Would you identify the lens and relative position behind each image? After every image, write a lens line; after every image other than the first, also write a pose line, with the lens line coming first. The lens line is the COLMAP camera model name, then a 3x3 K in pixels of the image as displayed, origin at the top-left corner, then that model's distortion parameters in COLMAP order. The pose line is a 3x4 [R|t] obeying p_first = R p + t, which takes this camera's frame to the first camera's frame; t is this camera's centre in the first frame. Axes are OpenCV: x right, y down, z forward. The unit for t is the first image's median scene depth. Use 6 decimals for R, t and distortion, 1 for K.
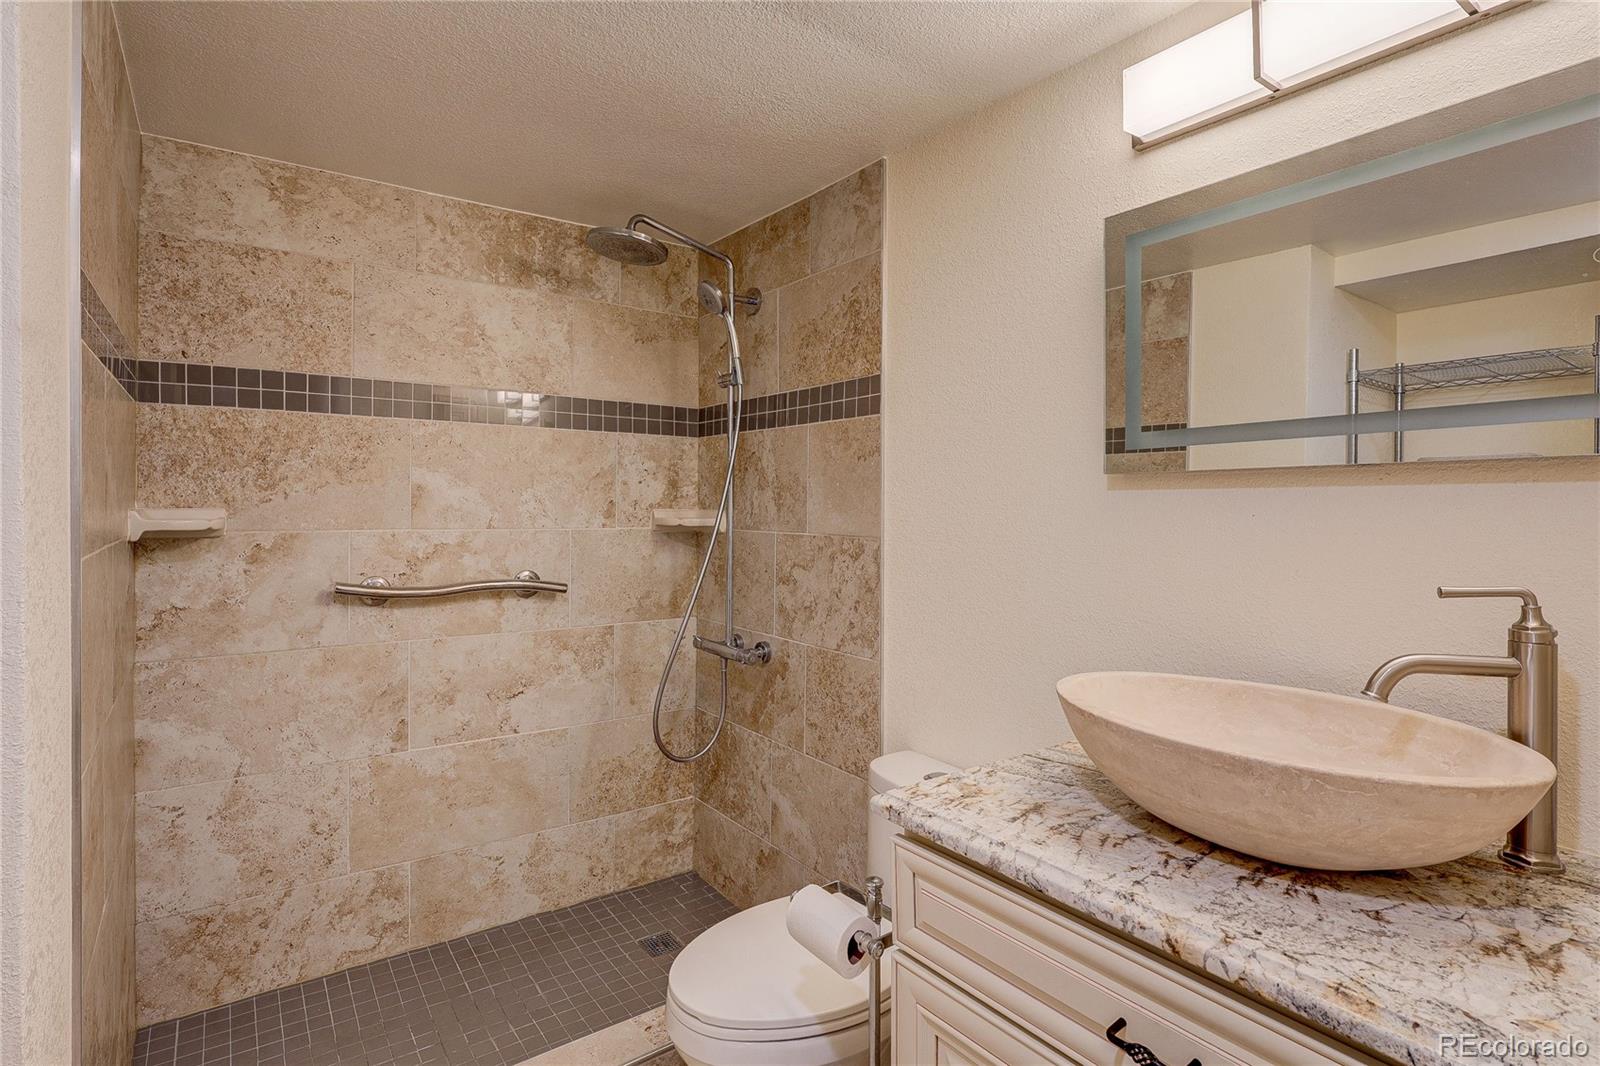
lens RADIAL K [[751.7, 0, 801.2], [0, 751.7, 513.3], [0, 0, 1]] dist [-0.002567, -0.000439]
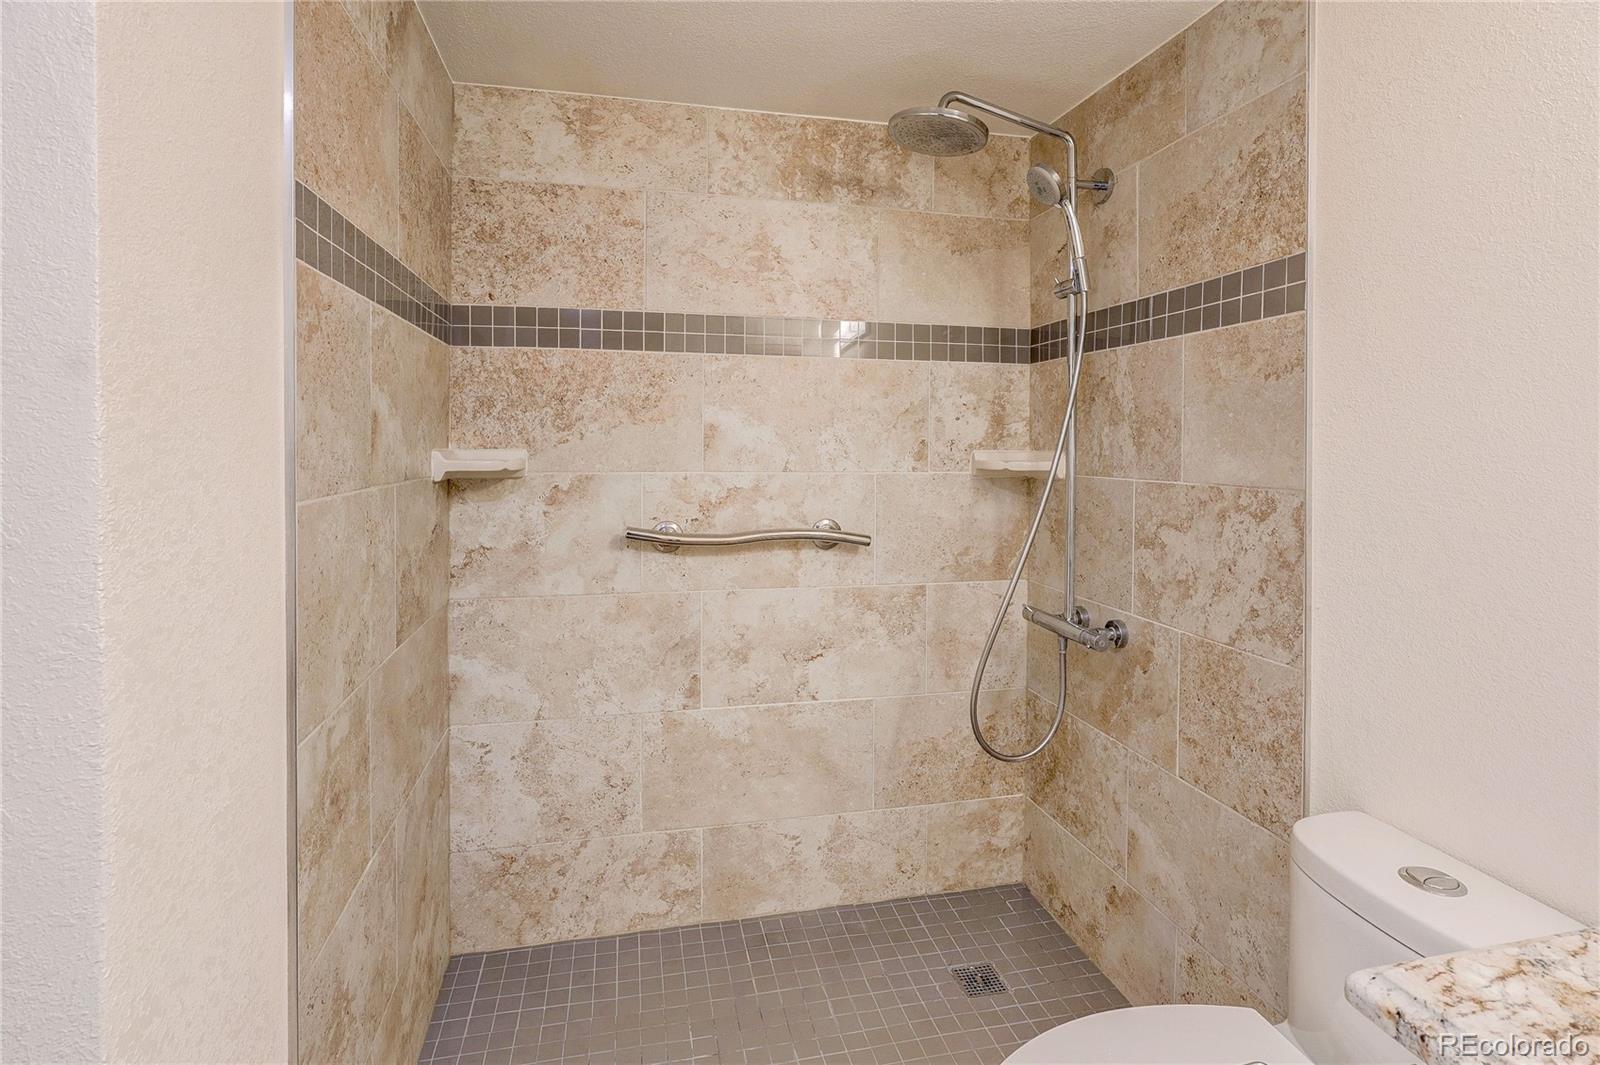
lens RADIAL K [[759.8, 0, 764.8], [0, 759.8, 454.9], [0, 0, 1]] dist [-0.004057, -0.000237]
pose [[0.888135, 0.000016, -0.459582, -0.015787], [-0.000741, 0.999999, -0.001398, 0.001491], [0.459581, 0.001582, 0.888134, 0.166873]]
